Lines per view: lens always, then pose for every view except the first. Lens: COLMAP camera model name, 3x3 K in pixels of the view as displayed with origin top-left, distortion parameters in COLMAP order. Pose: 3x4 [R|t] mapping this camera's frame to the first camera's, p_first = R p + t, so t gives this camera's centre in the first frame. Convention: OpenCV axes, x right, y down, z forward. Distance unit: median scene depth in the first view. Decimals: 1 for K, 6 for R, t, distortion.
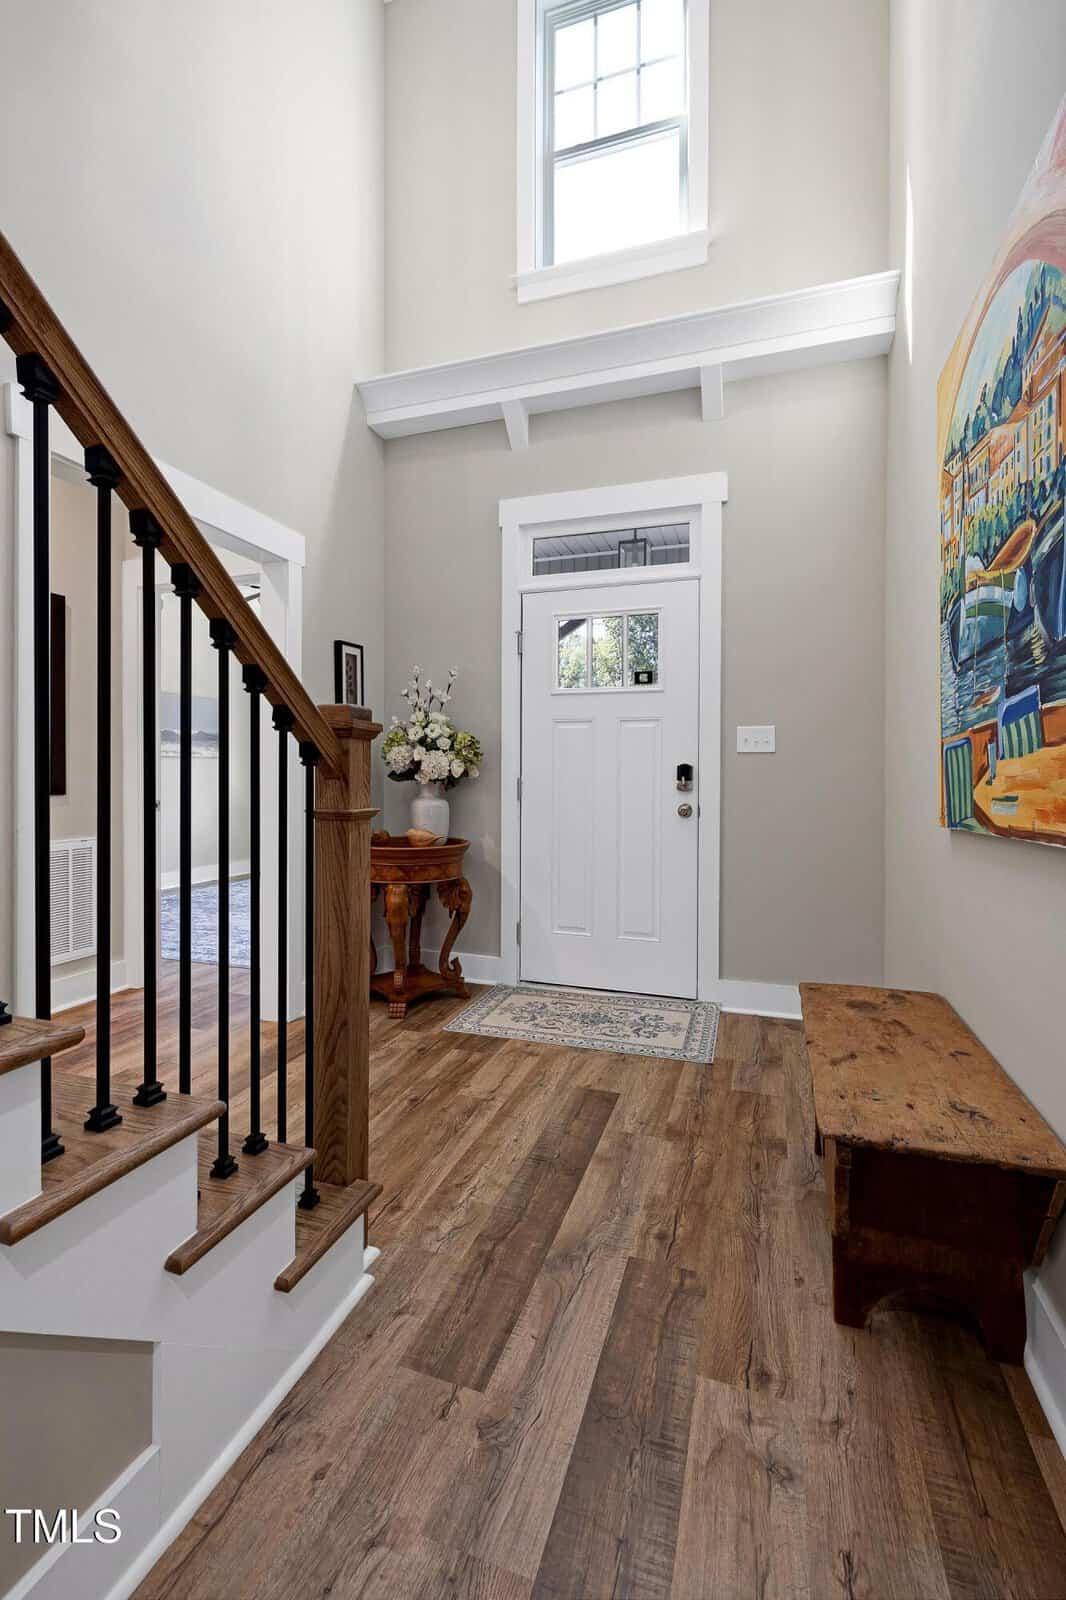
lens RADIAL K [[681.8, 0, 536.3], [0, 681.8, 781.5], [0, 0, 1]] dist [-0.001371, -0.000122]
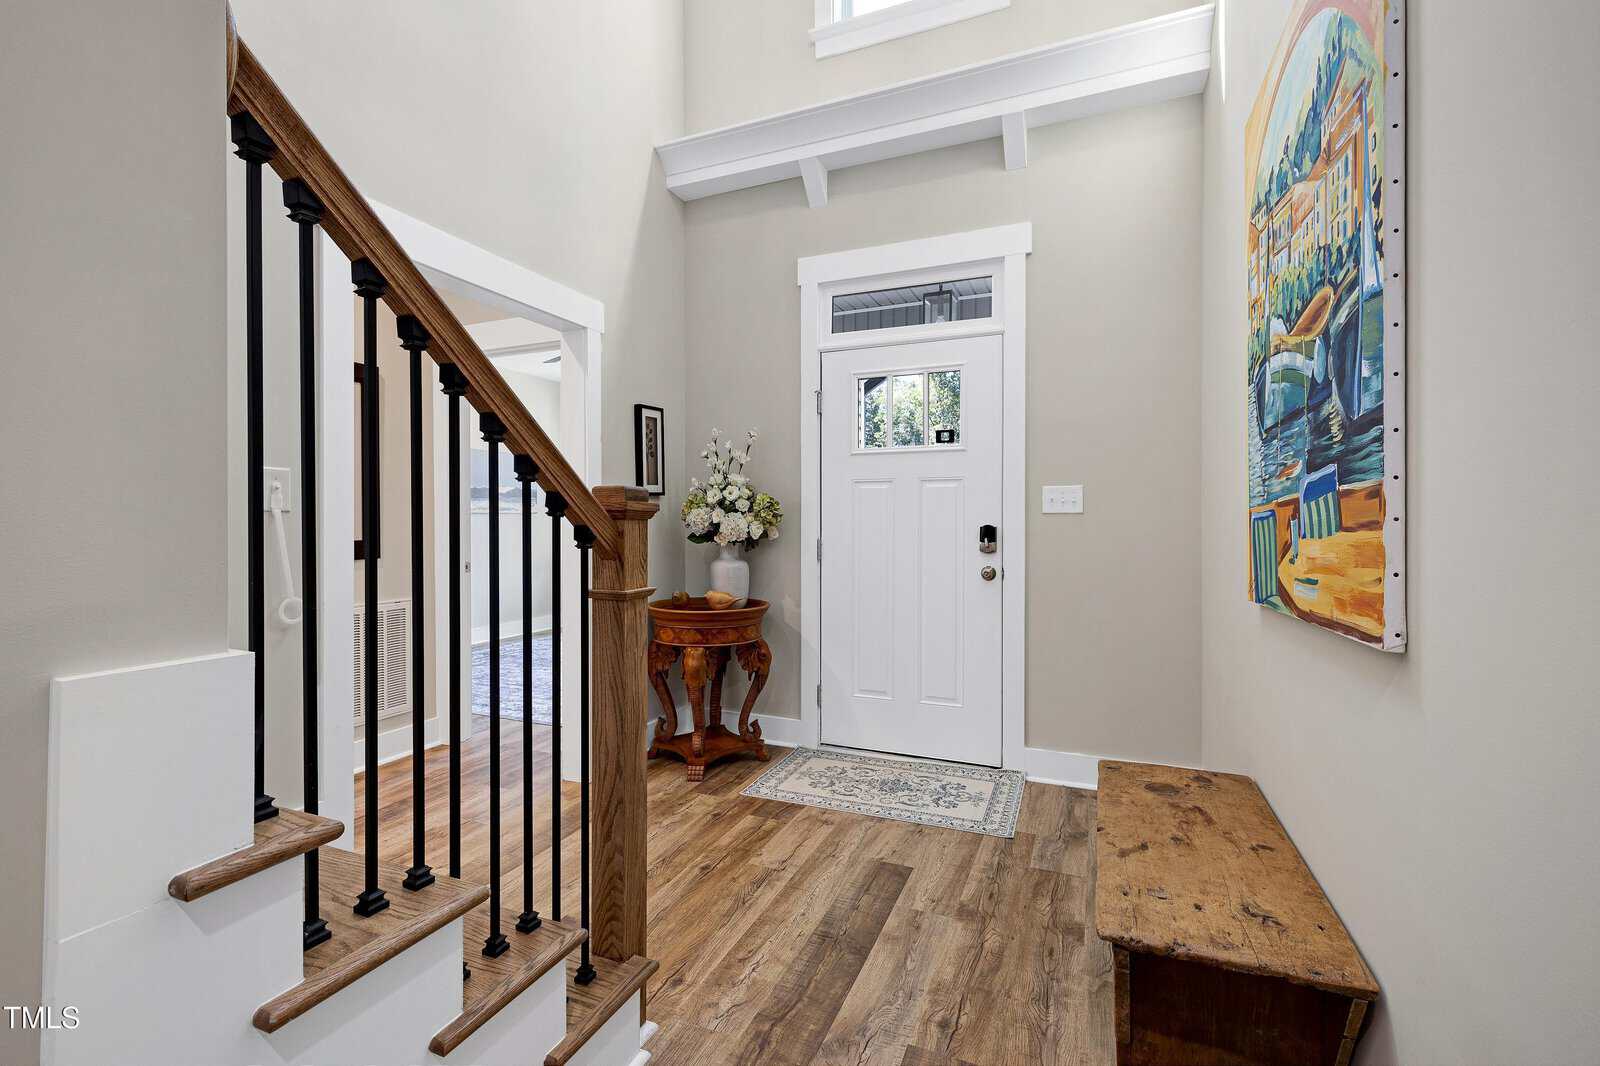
lens RADIAL K [[690.4, 0, 802.8], [0, 690.4, 528.9], [0, 0, 1]] dist [0.002058, -0.000213]
pose [[0.997045, -0.004061, -0.076718, 0.059524], [0.004091, 0.999992, 0.000231, -0.042151], [0.076716, -0.000544, 0.997053, -0.002505]]
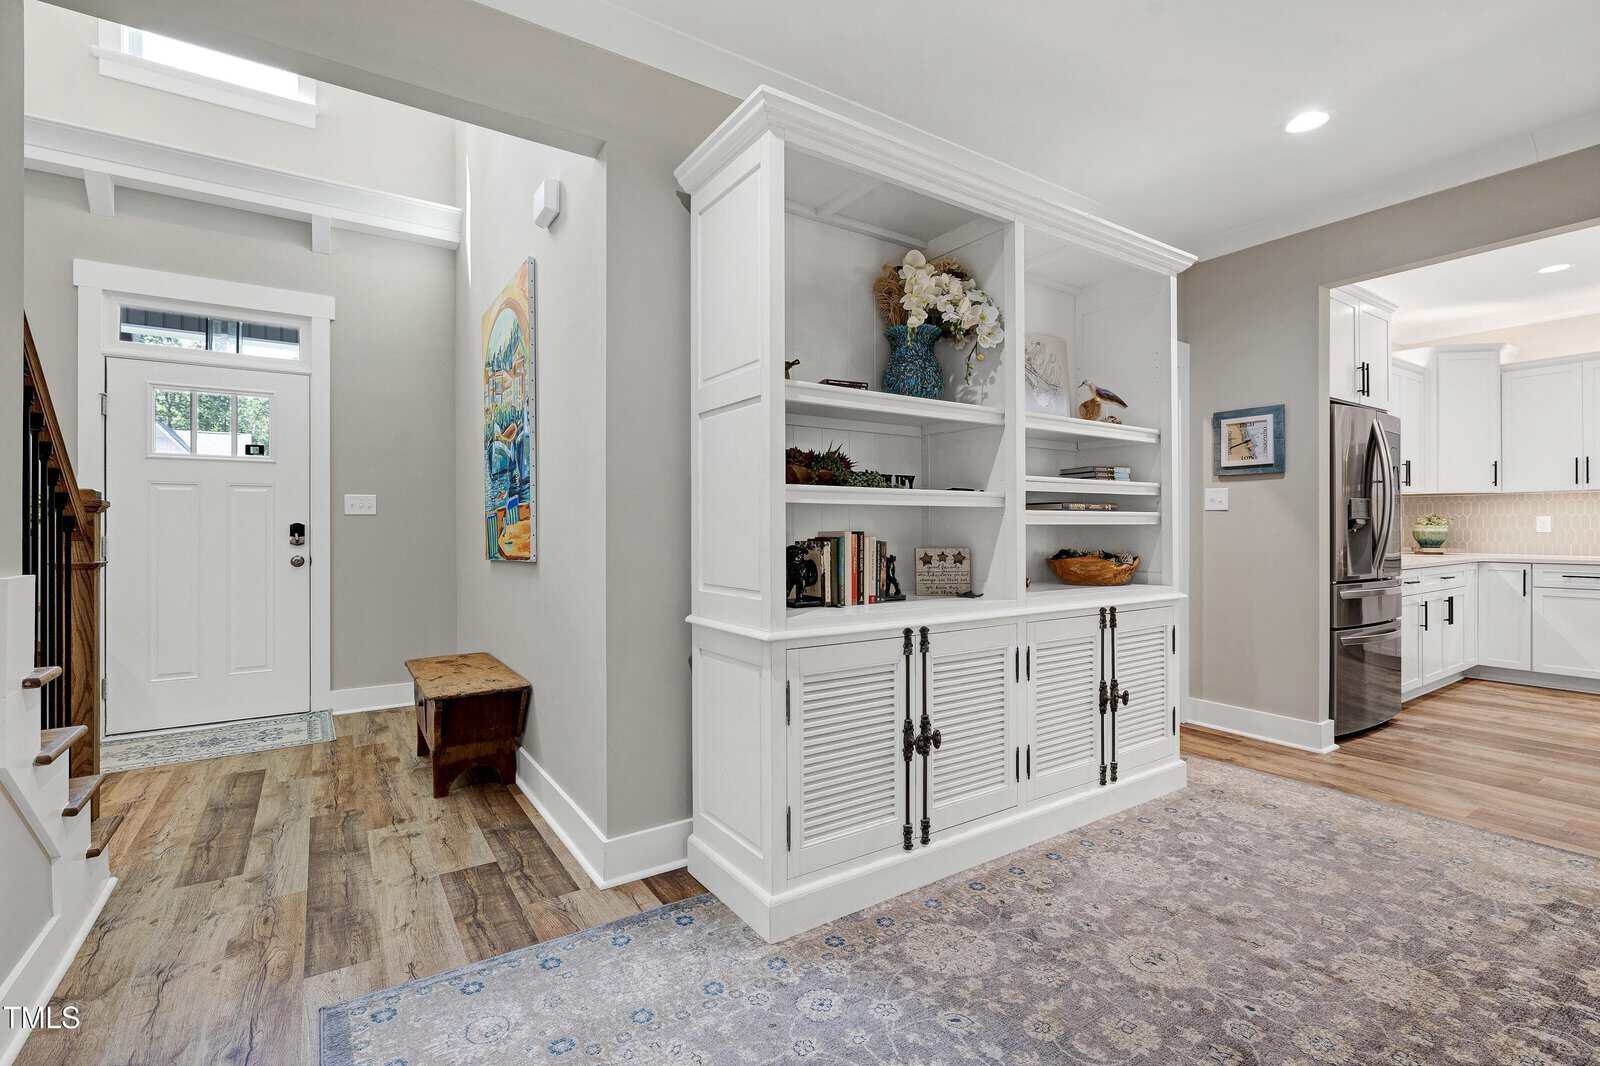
lens RADIAL K [[703.7, 0, 781.5], [0, 703.7, 524.4], [0, 0, 1]] dist [0.000333, 0.000335]
pose [[0.618620, -0.003144, 0.785684, -0.478190], [0.012658, 0.999902, -0.005966, -0.008899], [-0.785589, 0.013636, 0.618599, -0.949254]]
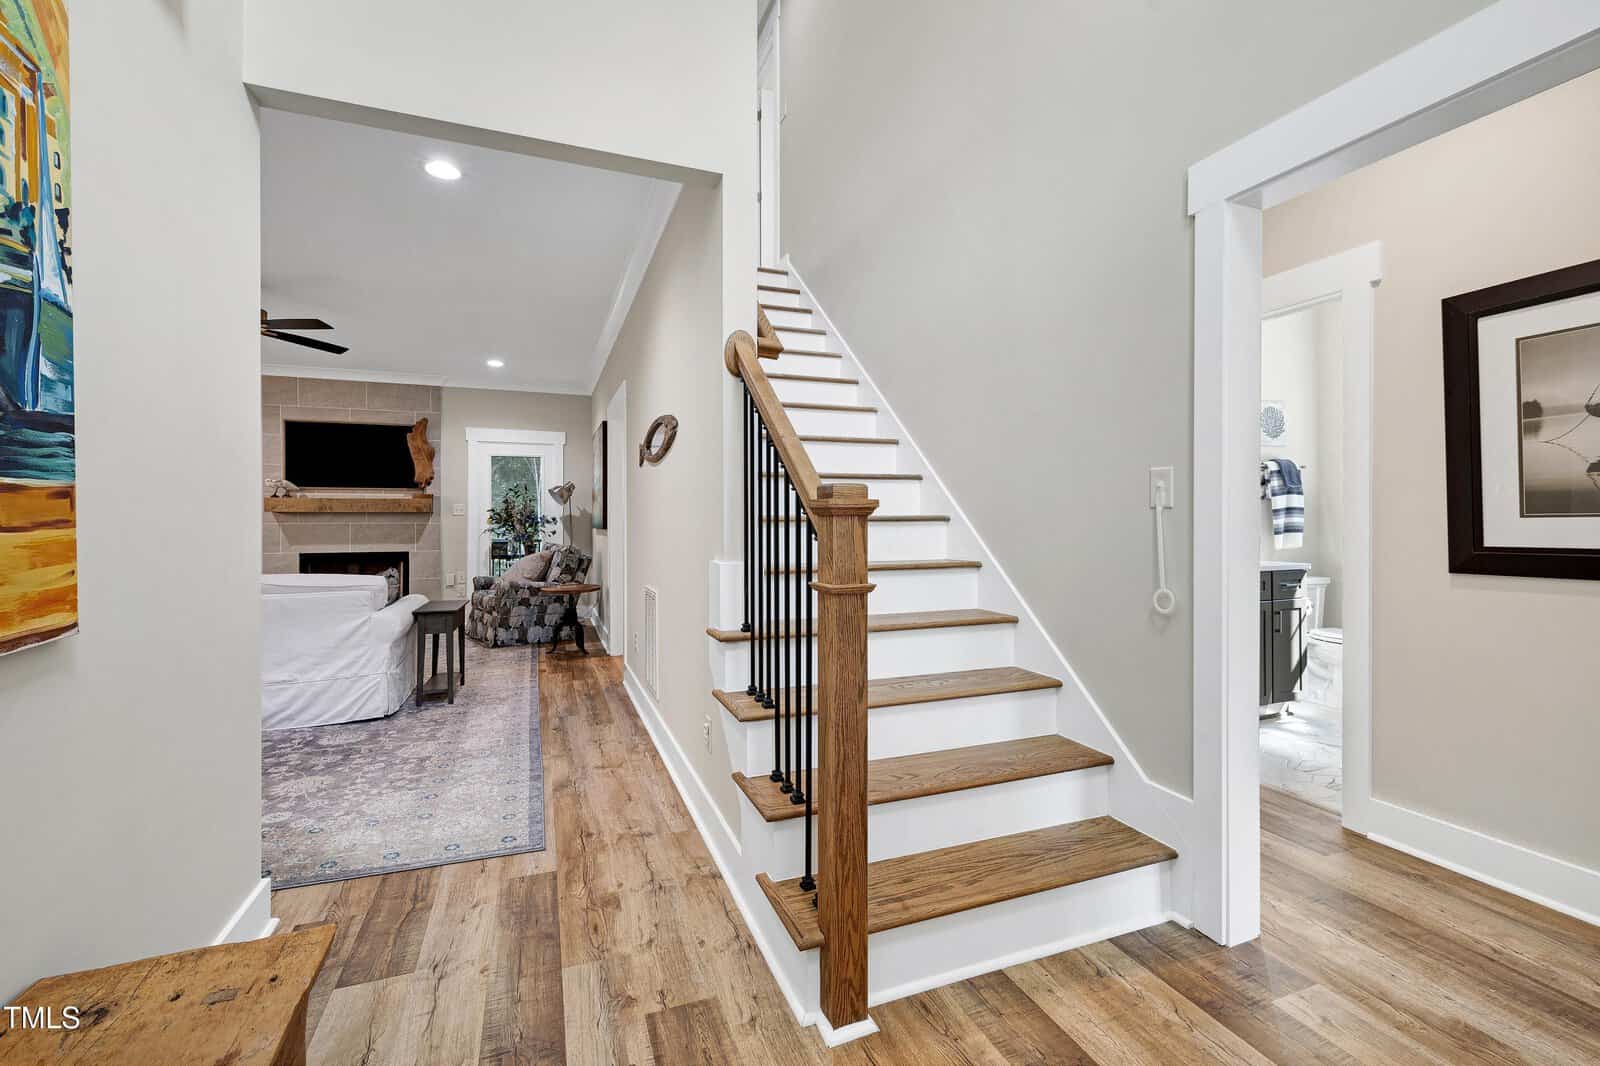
lens RADIAL K [[681.8, 0, 805.9], [0, 681.8, 517.7], [0, 0, 1]] dist [-0.001371, -0.000122]
pose [[-0.765297, -0.005946, -0.643650, 0.390773], [-0.010270, 0.999943, 0.002973, -0.058109], [0.643596, 0.008886, -0.765314, 1.588952]]
